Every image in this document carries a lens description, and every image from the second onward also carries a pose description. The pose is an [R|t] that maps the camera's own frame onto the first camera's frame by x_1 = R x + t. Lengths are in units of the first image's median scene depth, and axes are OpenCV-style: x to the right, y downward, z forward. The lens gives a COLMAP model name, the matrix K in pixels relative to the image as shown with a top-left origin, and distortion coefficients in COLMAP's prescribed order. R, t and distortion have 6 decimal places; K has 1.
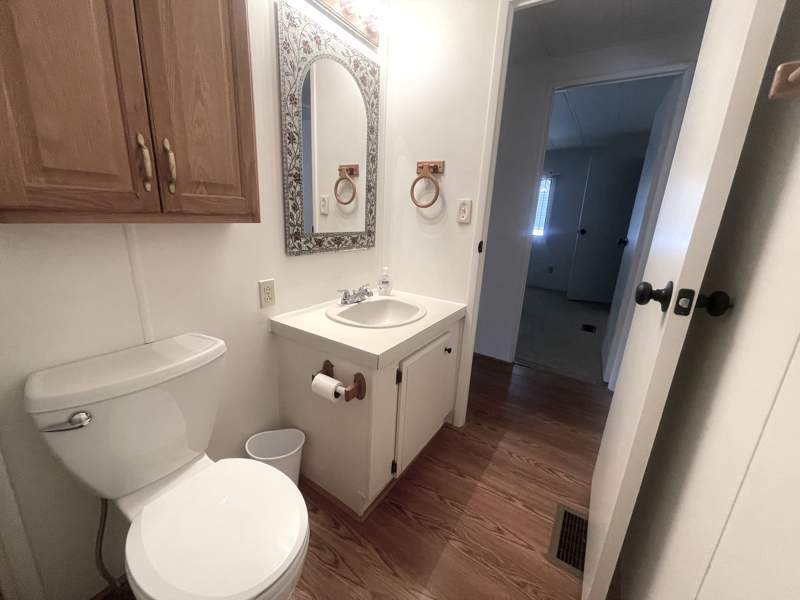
lens RADIAL K [[324.7, 0, 397.1], [0, 324.7, 297.6], [0, 0, 1]] dist [-0.000225, 0.000183]
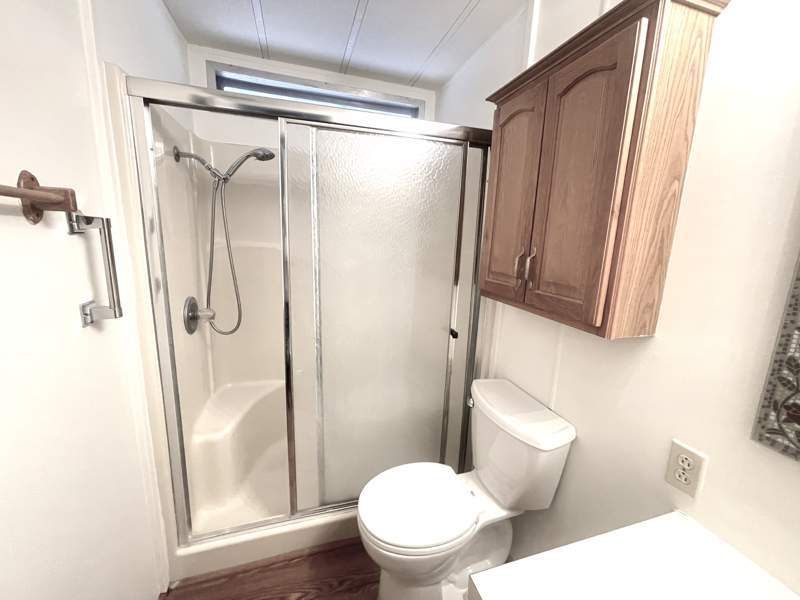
lens RADIAL K [[324.7, 0, 397.1], [0, 324.7, 297.6], [0, 0, 1]] dist [-0.000225, 0.000183]
pose [[-0.644636, 0.070543, -0.761228, 0.375533], [-0.258140, 0.917166, 0.303596, -0.363757], [0.719589, 0.392212, -0.573029, 0.918412]]
